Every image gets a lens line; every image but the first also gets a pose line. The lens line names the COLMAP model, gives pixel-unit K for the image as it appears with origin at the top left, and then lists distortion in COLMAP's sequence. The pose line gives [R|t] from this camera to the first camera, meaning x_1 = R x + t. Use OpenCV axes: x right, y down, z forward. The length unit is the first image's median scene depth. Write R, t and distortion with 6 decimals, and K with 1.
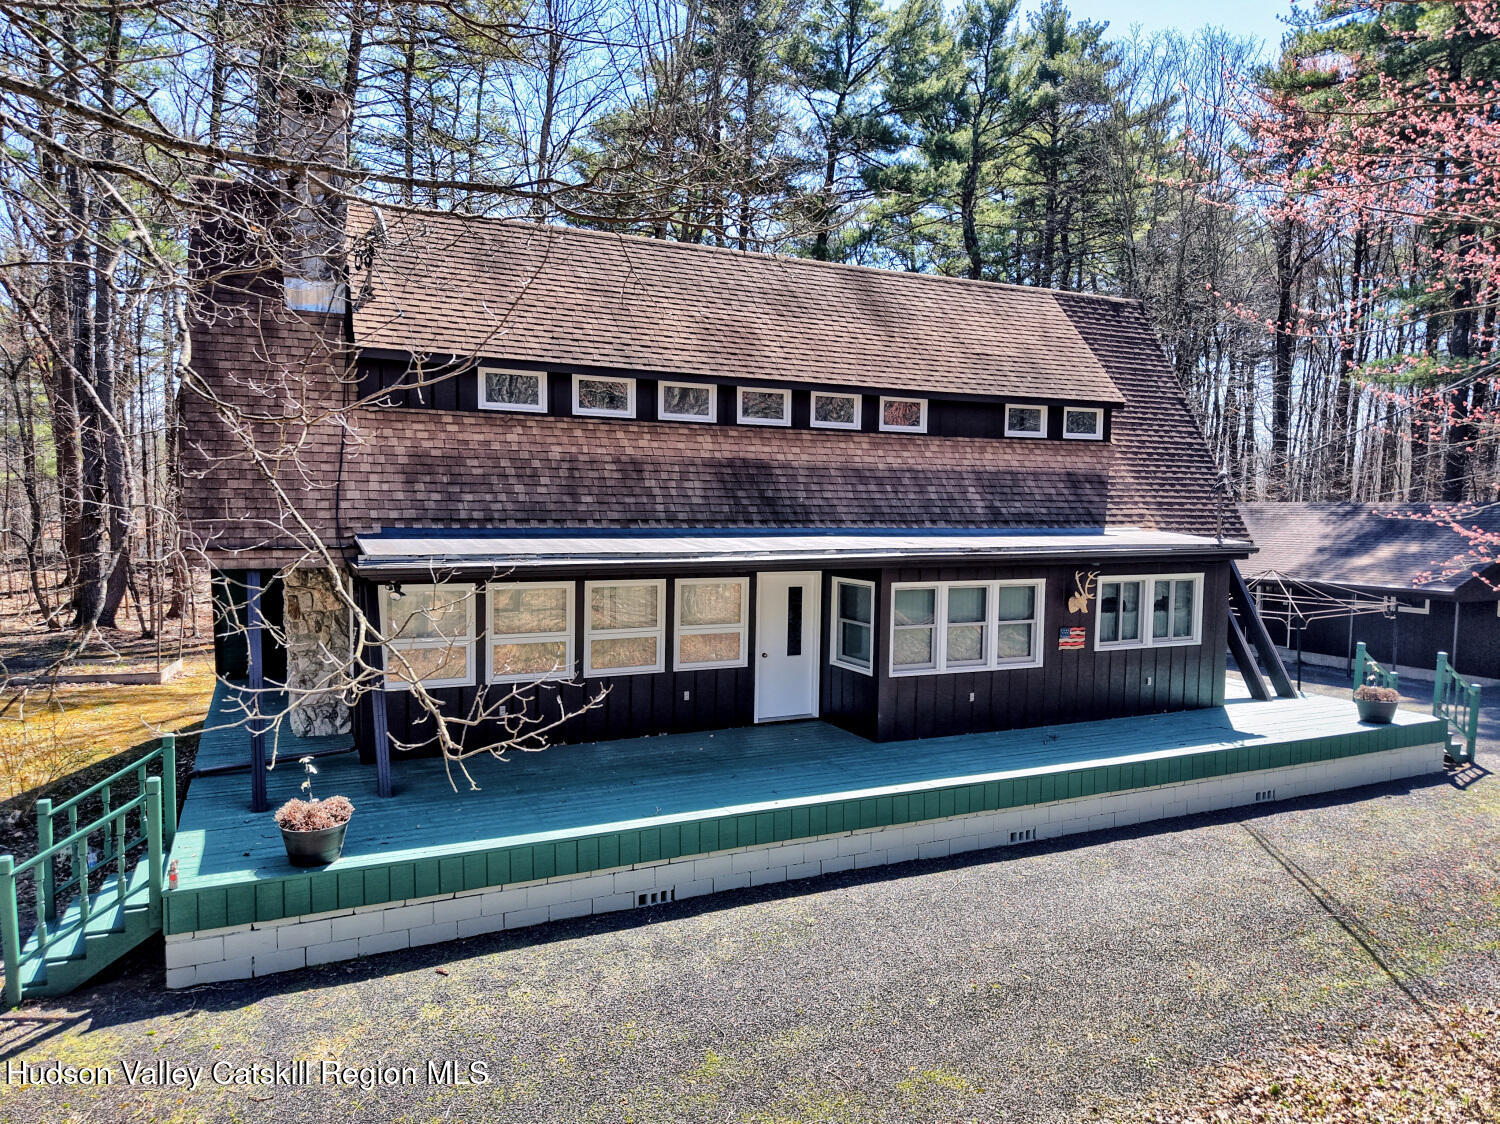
lens RADIAL K [[1012.6, 0, 744.7], [0, 1012.6, 570.7], [0, 0, 1]] dist [0.022092, -0.022458]
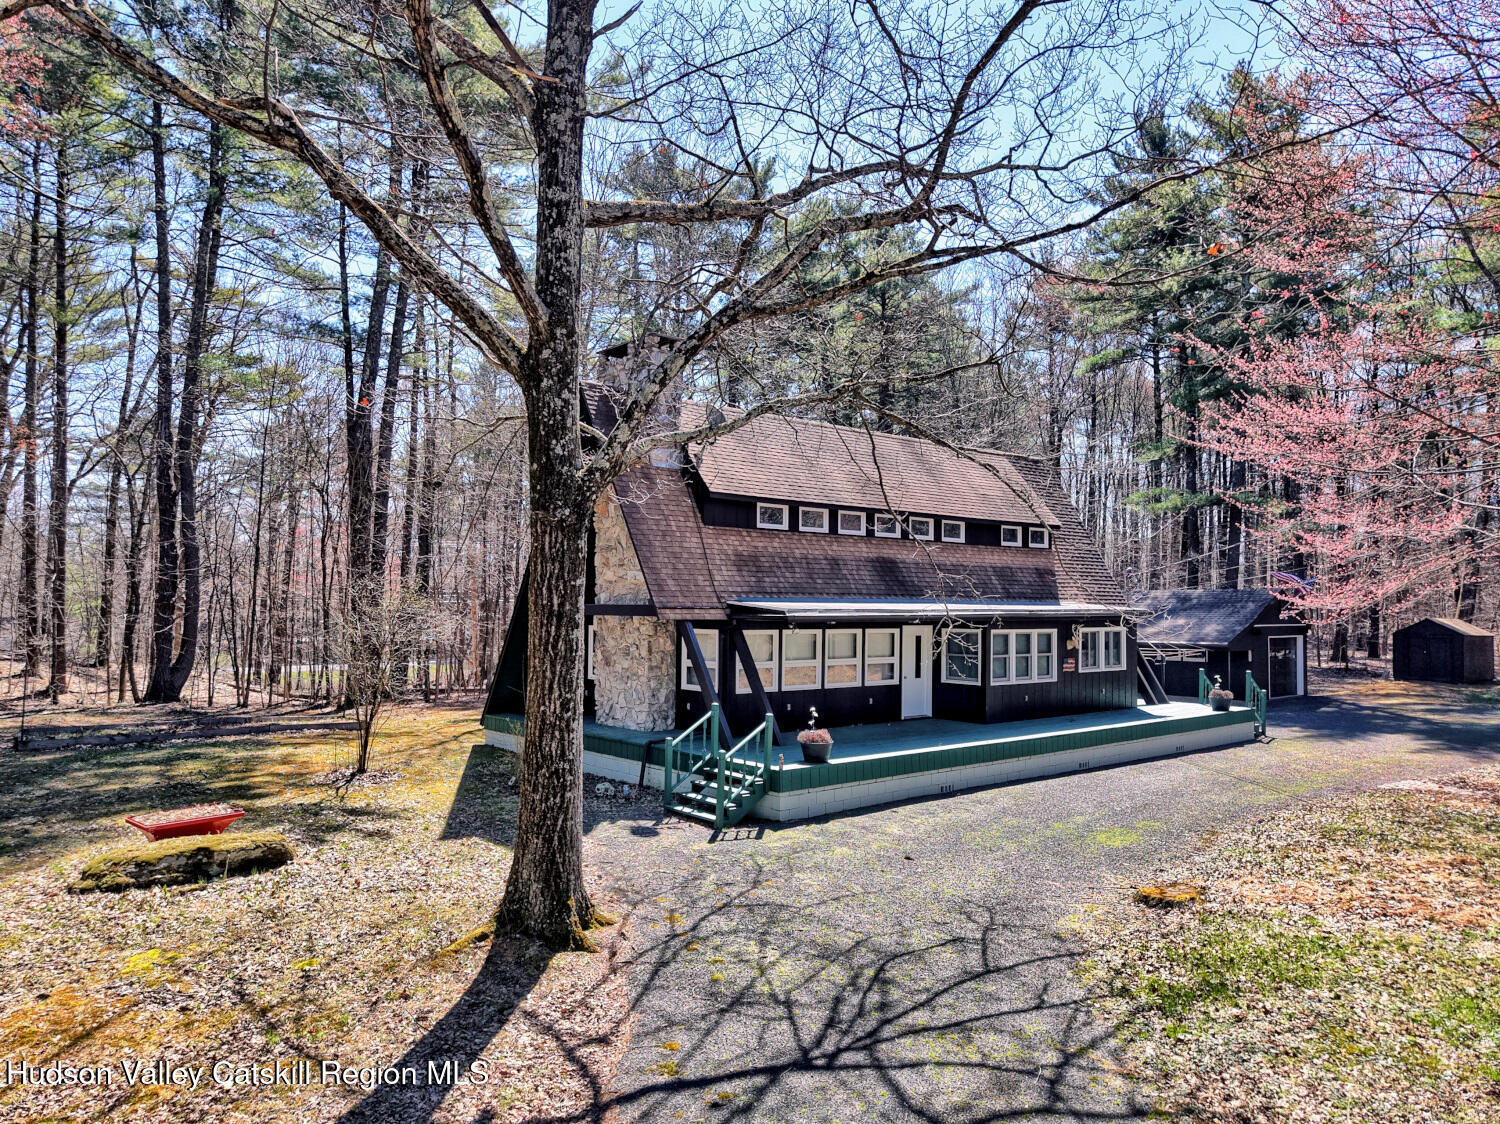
lens RADIAL K [[1012.6, 0, 736.9], [0, 1012.6, 560.9], [0, 0, 1]] dist [0.022092, -0.022458]
pose [[0.971485, 0.009353, 0.236915, -0.651709], [0.014847, 0.994861, -0.100155, 0.058655], [-0.236634, 0.100817, 0.966354, -0.558958]]
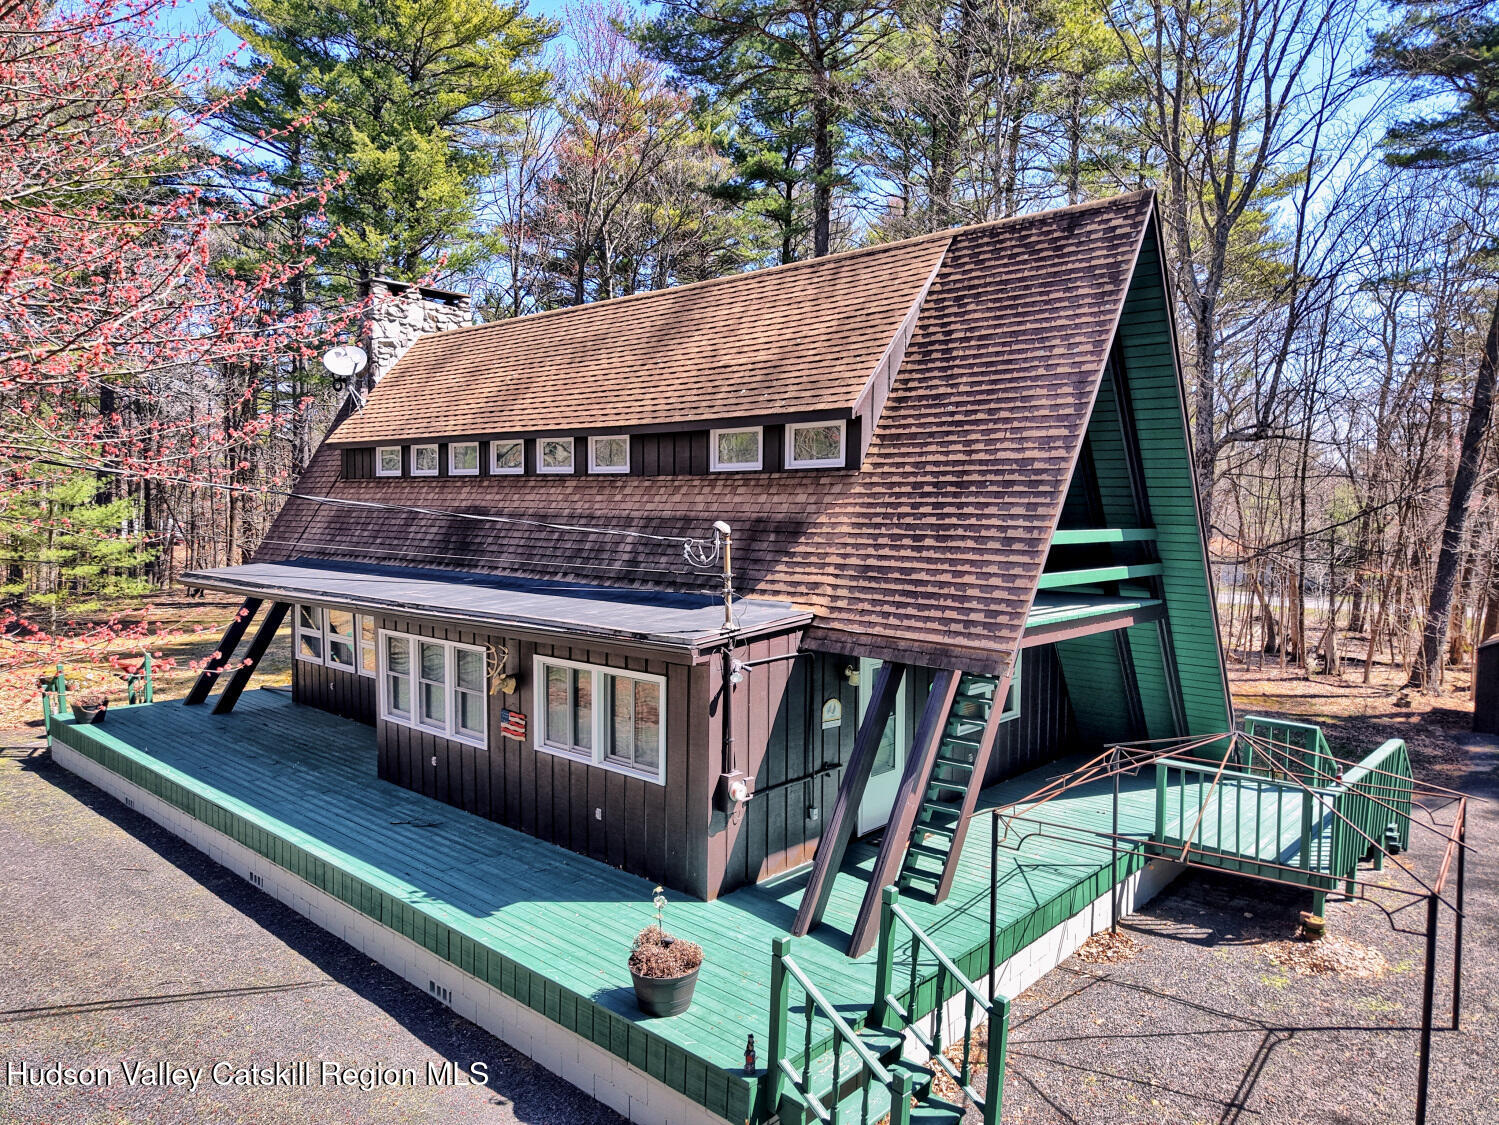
lens RADIAL K [[1012.0, 0, 737.3], [0, 1012.0, 577.1], [0, 0, 1]] dist [0.022092, -0.022458]
pose [[0.384829, 0.047261, -0.921777, 1.173803], [-0.083467, 0.996378, 0.016240, -0.080727], [0.919206, 0.070688, 0.387380, 0.880024]]
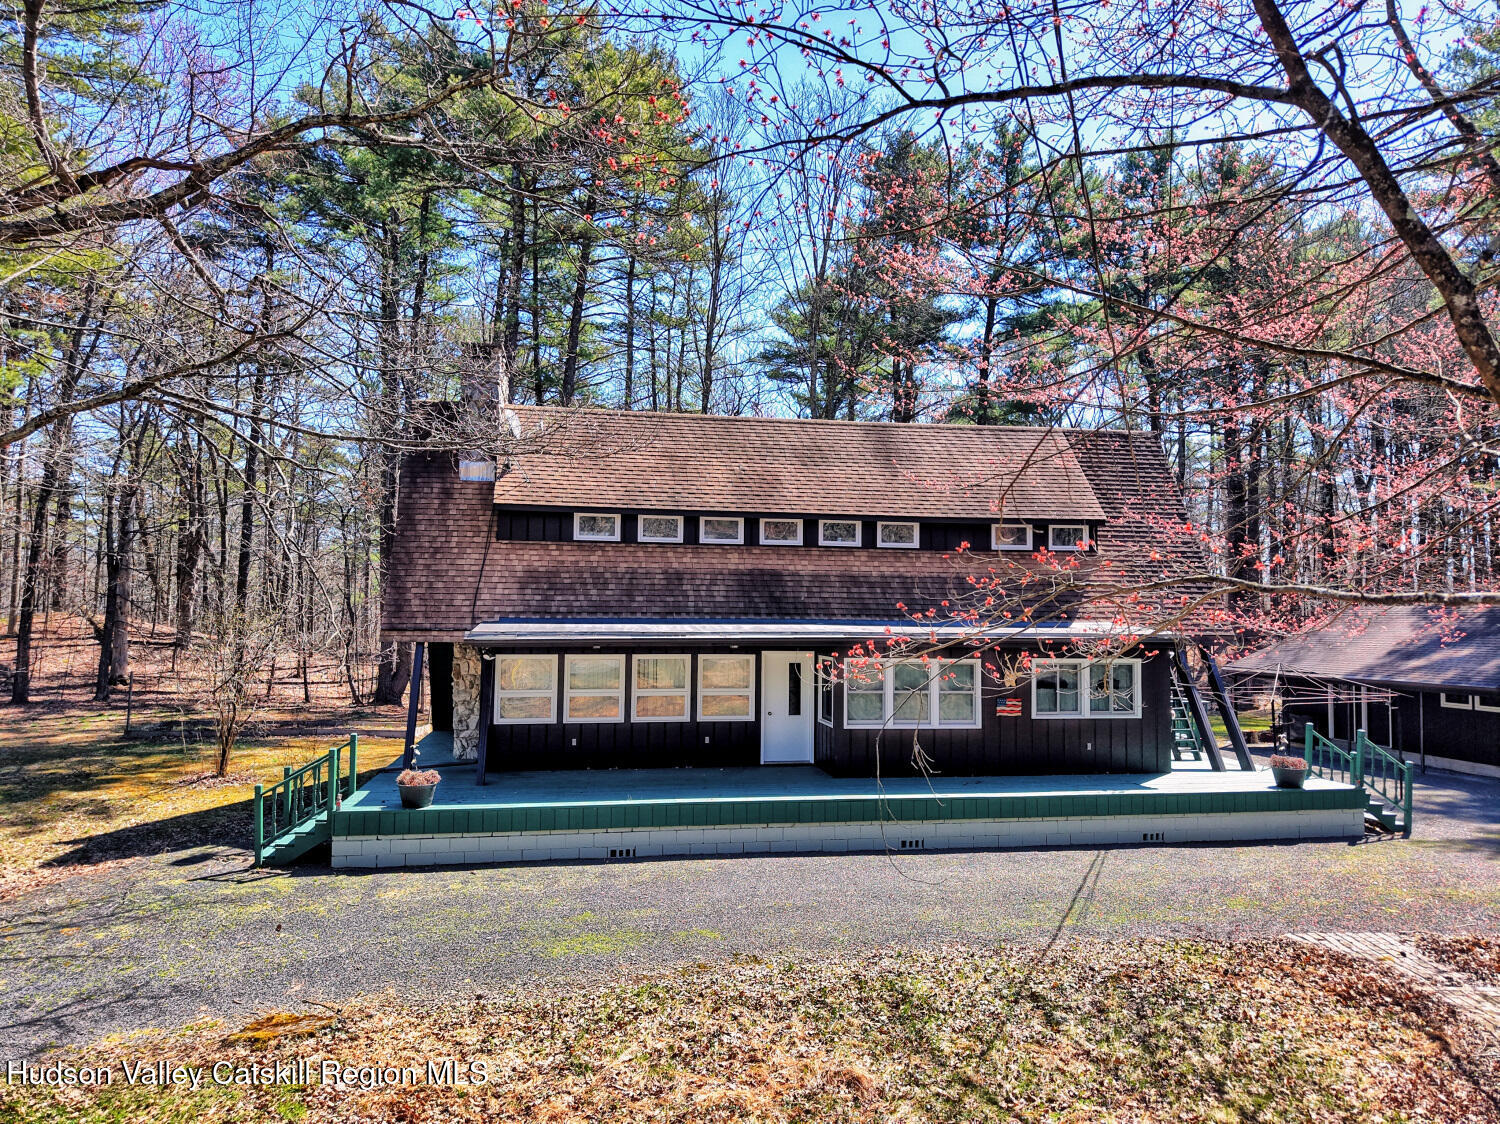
lens RADIAL K [[1012.6, 0, 740.6], [0, 1012.6, 555.2], [0, 0, 1]] dist [0.022092, -0.022458]
pose [[0.961033, -0.019138, -0.275771, 0.369460], [-0.016207, 0.991984, -0.125321, 0.044980], [0.275959, 0.124908, 0.953019, -0.339259]]
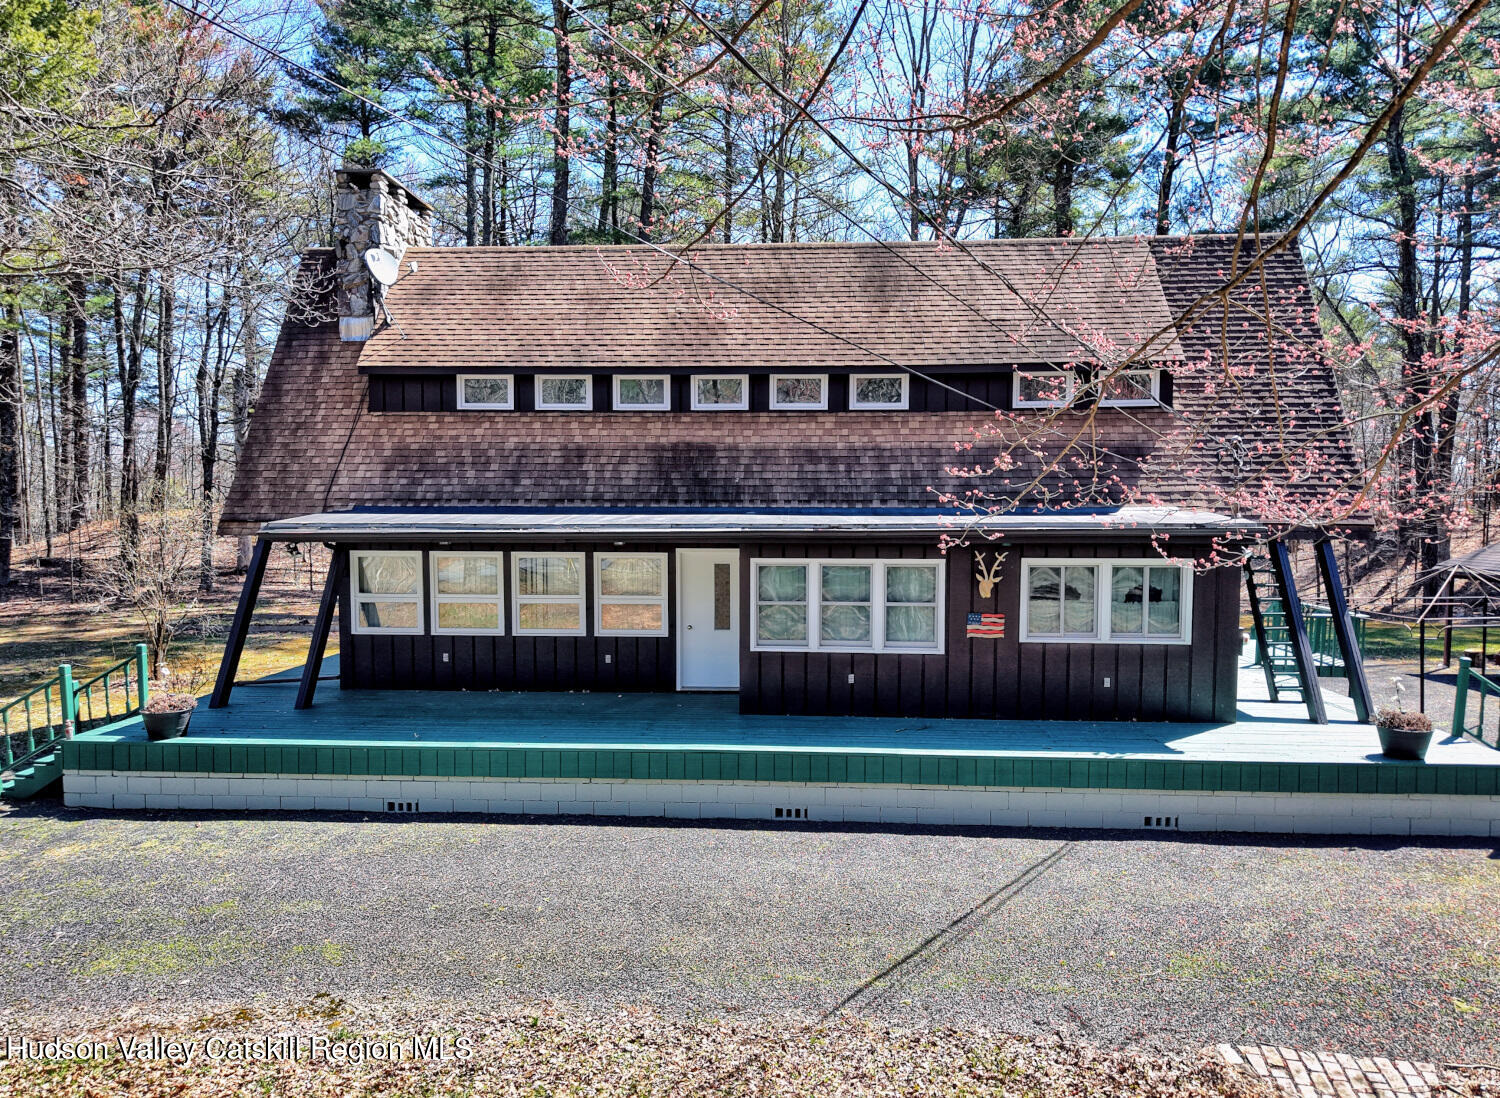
lens RADIAL K [[1012.6, 0, 743.9], [0, 1012.6, 592.0], [0, 0, 1]] dist [0.022092, -0.022458]
pose [[0.872174, 0.031857, -0.488158, 0.601151], [-0.024453, 0.999469, 0.021536, 0.022742], [0.488585, -0.006846, 0.872489, 0.105520]]
